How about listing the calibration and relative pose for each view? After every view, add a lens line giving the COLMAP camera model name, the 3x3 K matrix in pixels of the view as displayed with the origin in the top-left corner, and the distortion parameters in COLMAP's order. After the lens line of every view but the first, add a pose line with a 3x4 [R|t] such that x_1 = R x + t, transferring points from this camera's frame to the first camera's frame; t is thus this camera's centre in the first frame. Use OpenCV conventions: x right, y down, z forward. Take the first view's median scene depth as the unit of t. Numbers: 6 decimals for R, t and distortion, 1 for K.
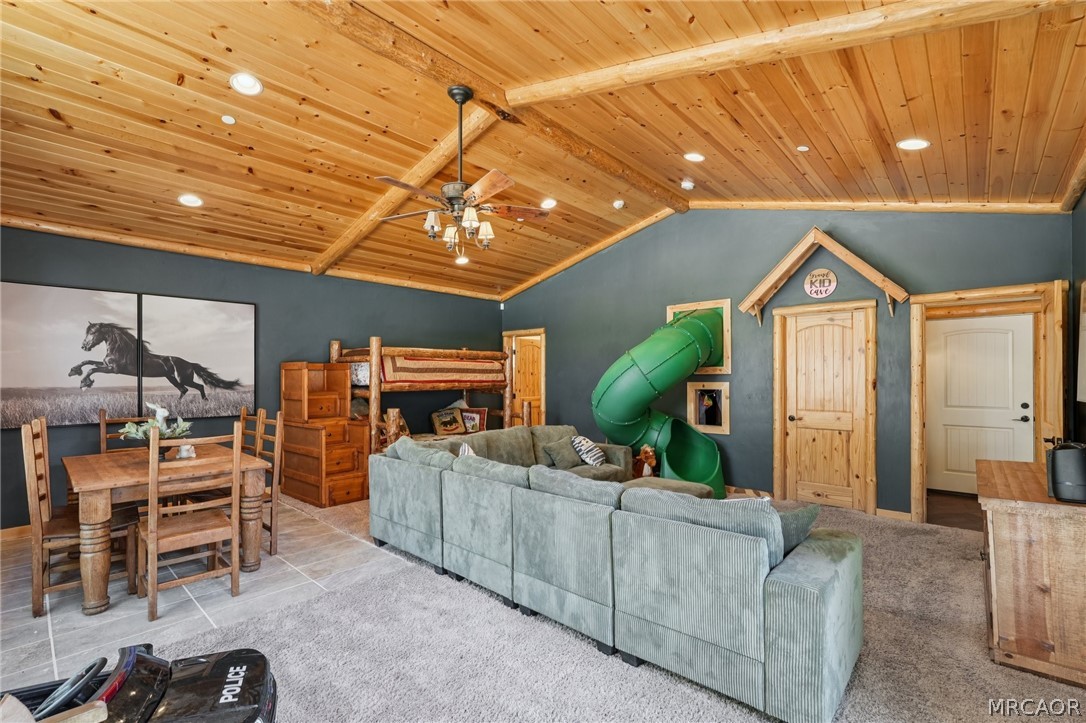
lens RADIAL K [[476.5, 0, 542.2], [0, 476.5, 370.9], [0, 0, 1]] dist [-0.003495, 0.001943]
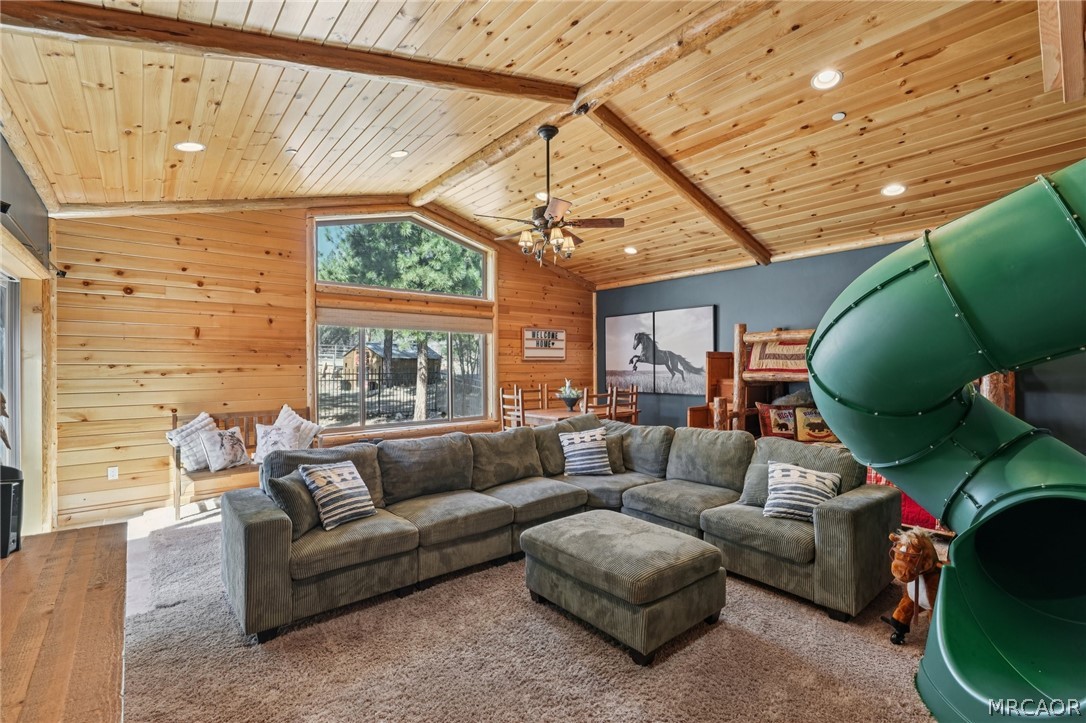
lens RADIAL K [[476.5, 0, 543.6], [0, 476.5, 361.4], [0, 0, 1]] dist [-0.003495, 0.001943]
pose [[-0.131897, -0.004433, -0.991254, 0.764665], [0.011524, 0.999916, -0.006006, 0.006976], [0.991196, -0.012215, -0.131835, 0.844500]]
